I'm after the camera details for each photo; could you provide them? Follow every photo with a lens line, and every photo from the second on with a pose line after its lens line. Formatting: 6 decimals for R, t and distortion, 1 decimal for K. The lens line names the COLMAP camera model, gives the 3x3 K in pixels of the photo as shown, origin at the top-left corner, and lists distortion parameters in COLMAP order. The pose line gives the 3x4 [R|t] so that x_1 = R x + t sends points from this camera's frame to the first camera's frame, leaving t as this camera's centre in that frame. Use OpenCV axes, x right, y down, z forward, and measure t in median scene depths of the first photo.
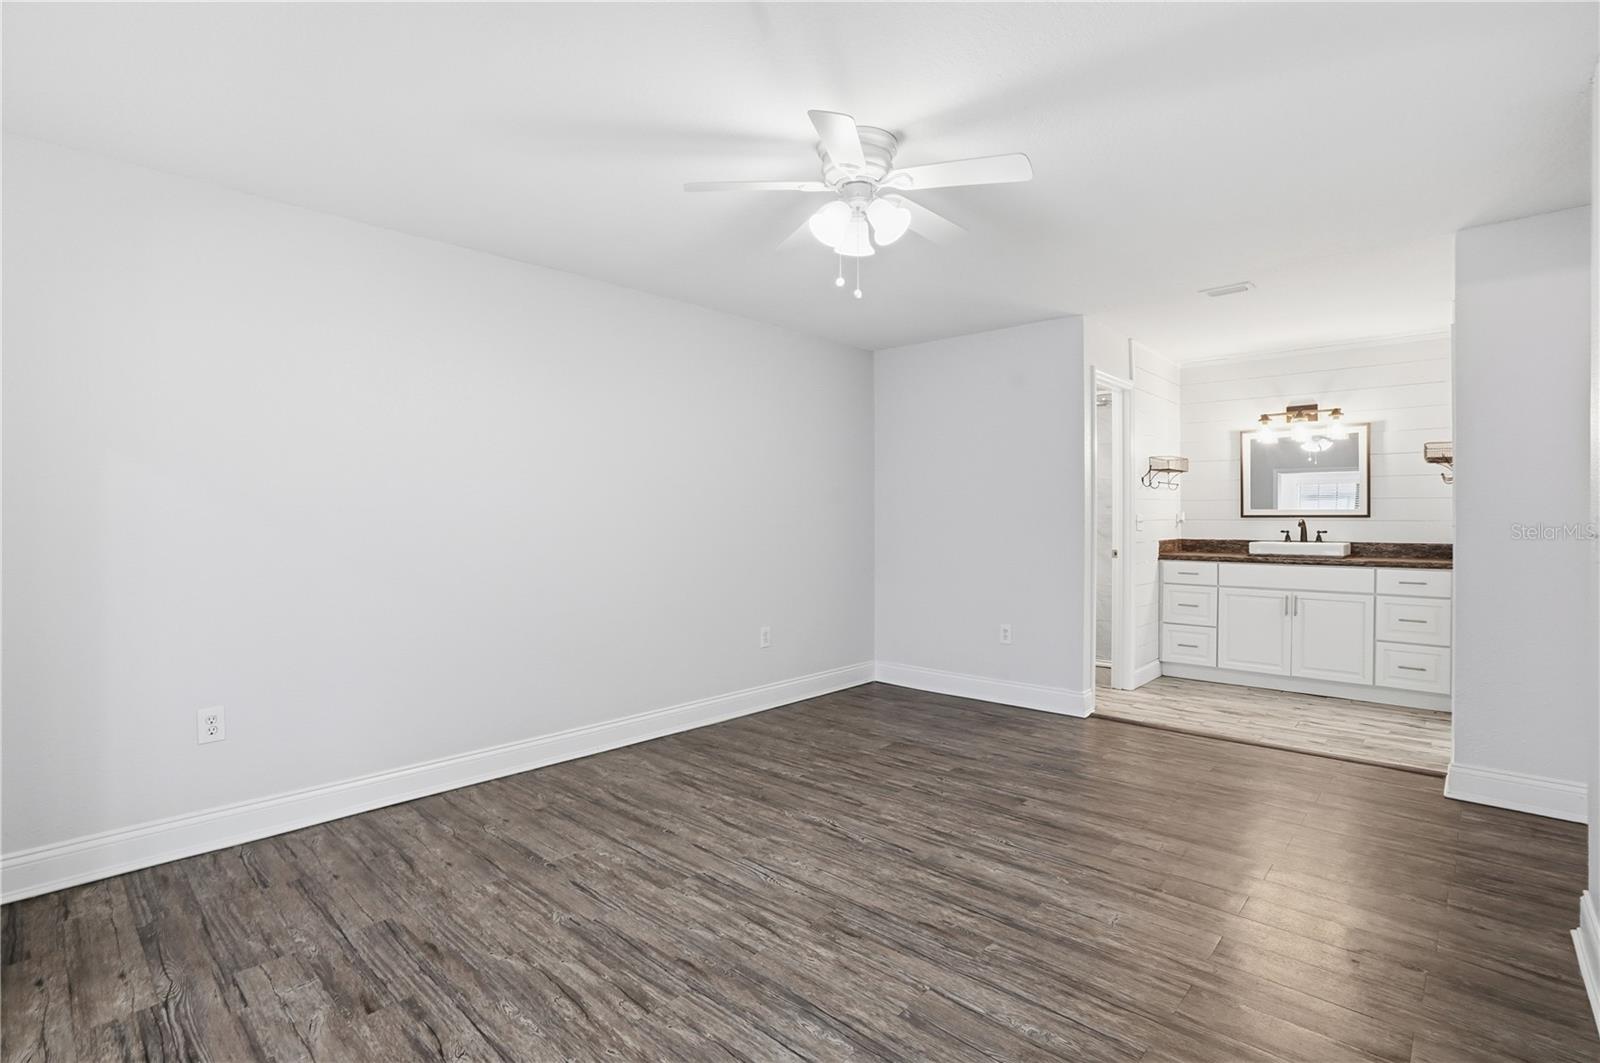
lens RADIAL K [[745.7, 0, 800.0], [0, 745.7, 531.5], [0, 0, 1]] dist [-0.063381, 0.025167]
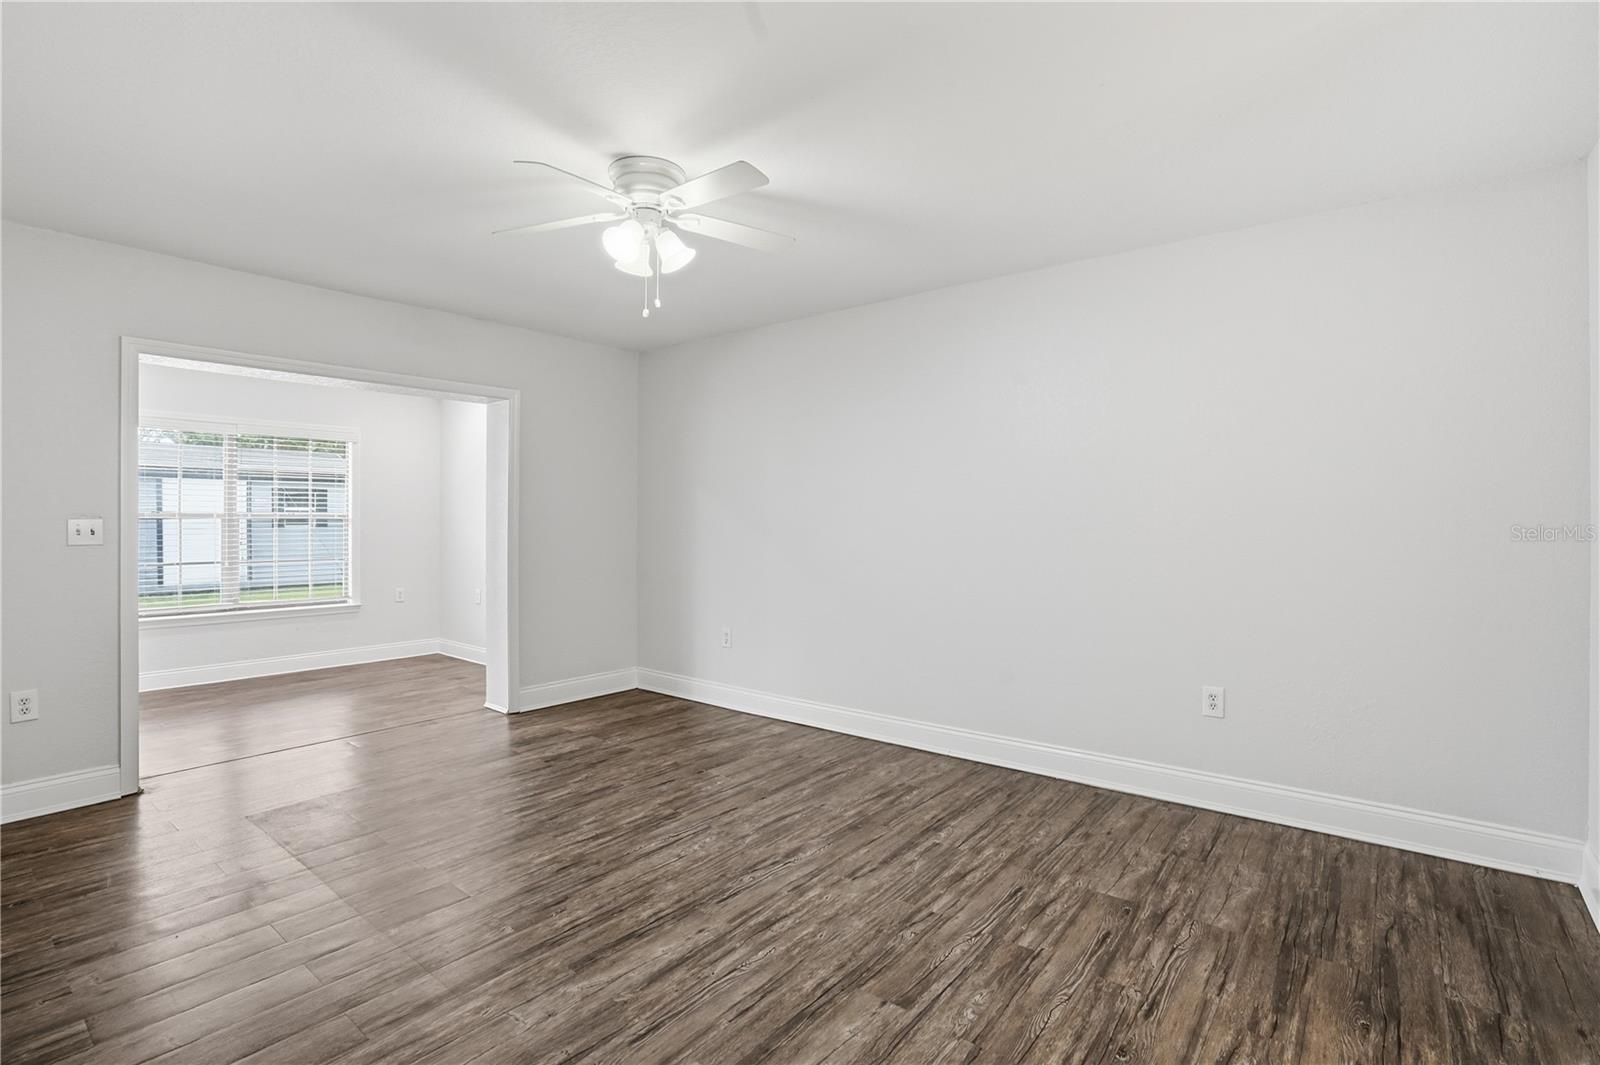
lens RADIAL K [[745.7, 0, 800.0], [0, 745.7, 532.5], [0, 0, 1]] dist [-0.063381, 0.025167]
pose [[0.084319, 0.018277, -0.996271, 0.942371], [-0.020112, 0.999659, 0.016637, -0.026182], [0.996236, 0.018634, 0.084658, 0.924357]]
